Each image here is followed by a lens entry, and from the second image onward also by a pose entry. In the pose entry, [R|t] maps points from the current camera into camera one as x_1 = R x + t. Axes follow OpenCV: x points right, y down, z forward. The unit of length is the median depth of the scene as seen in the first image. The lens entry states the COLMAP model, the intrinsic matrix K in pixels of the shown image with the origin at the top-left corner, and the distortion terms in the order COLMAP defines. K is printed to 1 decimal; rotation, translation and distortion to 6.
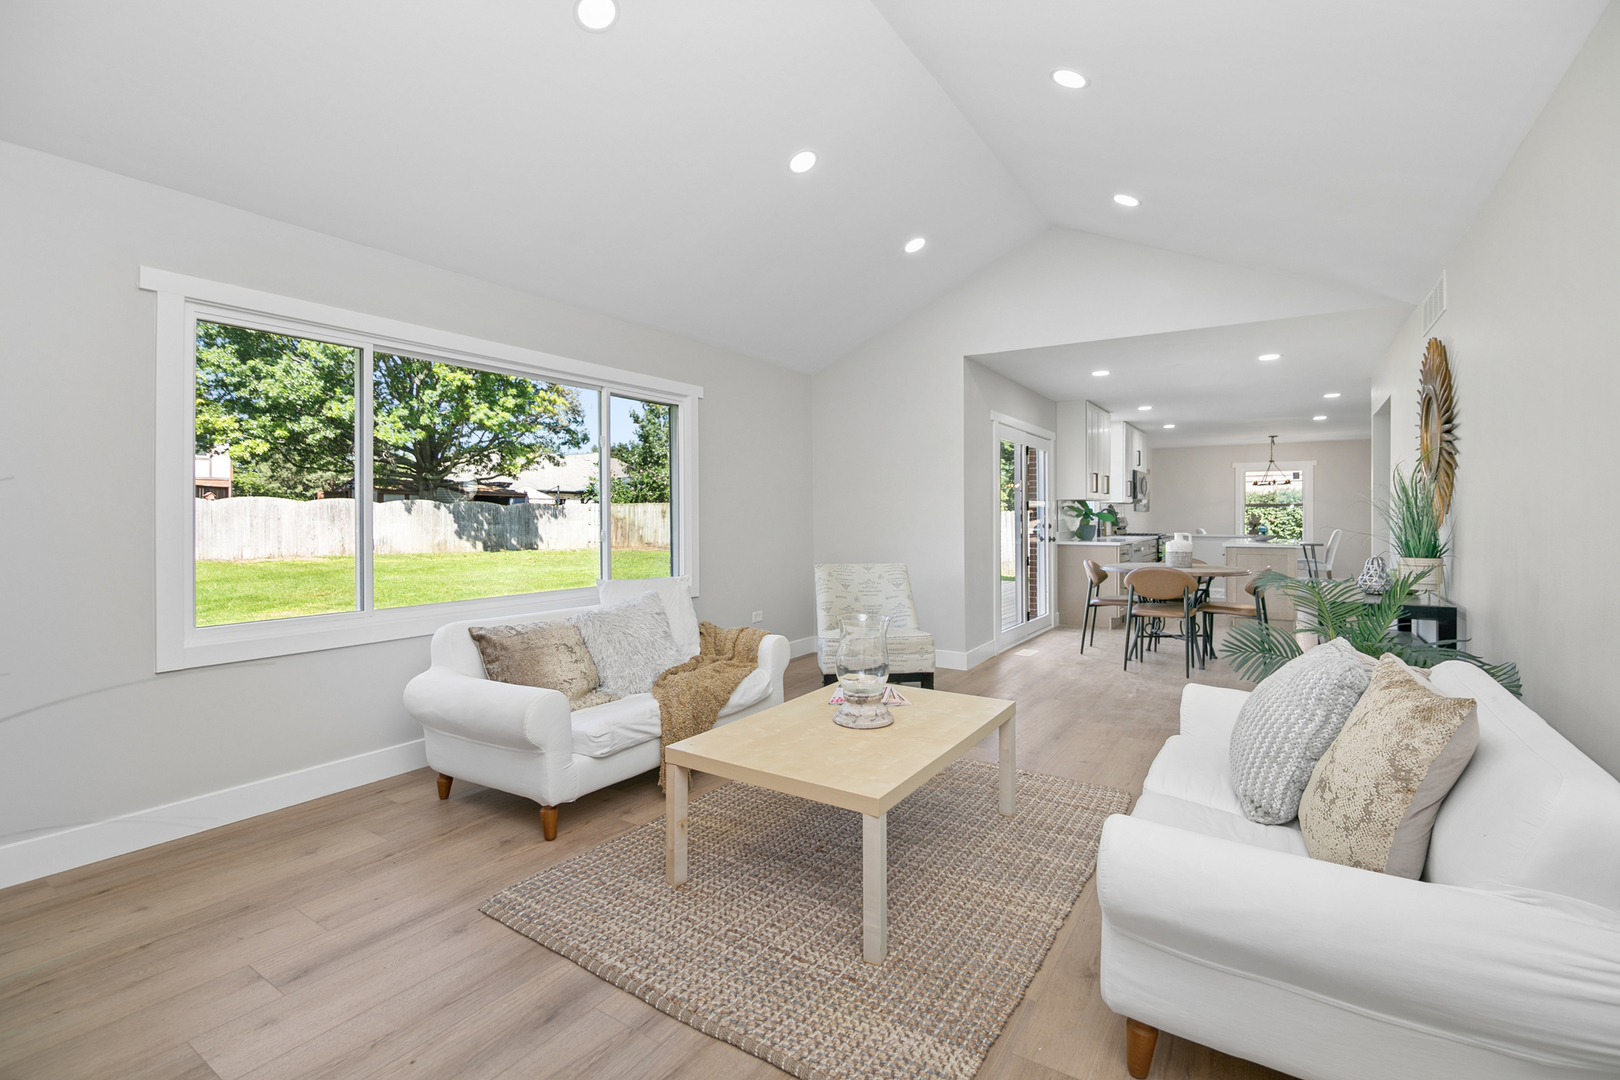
lens RADIAL K [[729.3, 0, 812.4], [0, 729.3, 517.8], [0, 0, 1]] dist [-0.011215, -0.004102]
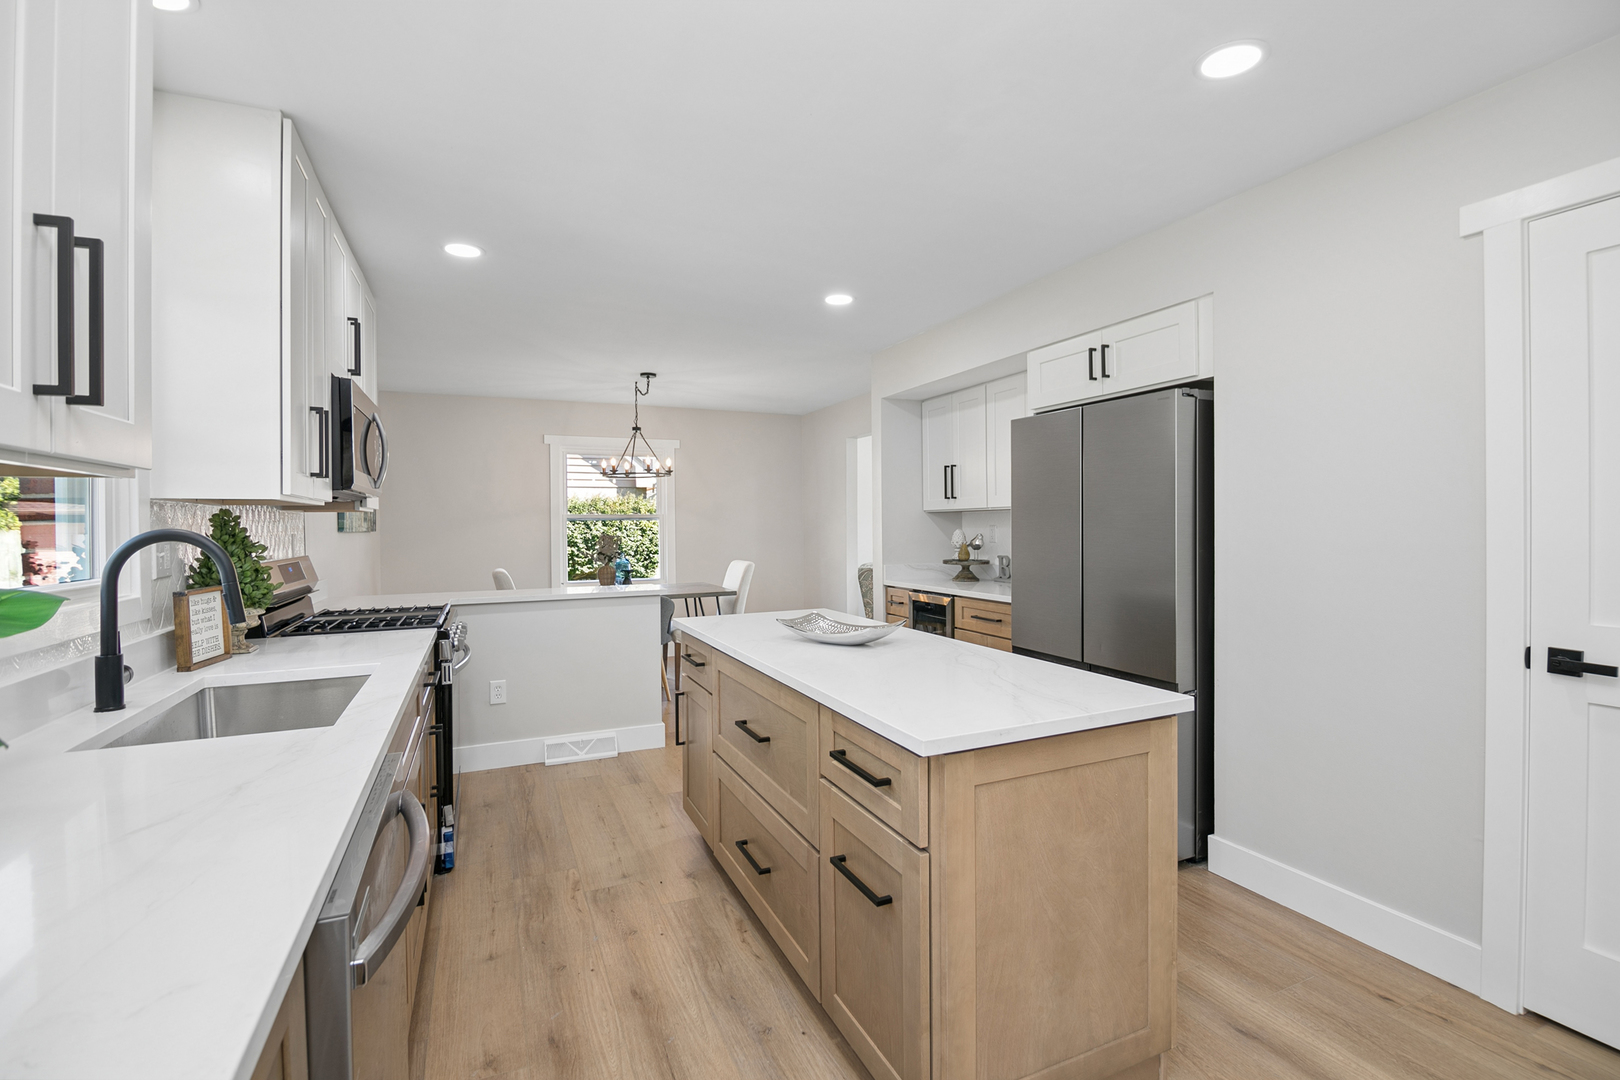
lens RADIAL K [[729.3, 0, 812.7], [0, 729.3, 529.1], [0, 0, 1]] dist [-0.011215, -0.004102]
pose [[0.541011, -0.009042, 0.840967, 0.501778], [0.010754, 0.999935, 0.003832, -0.018029], [-0.840947, 0.006971, 0.541073, 1.139626]]
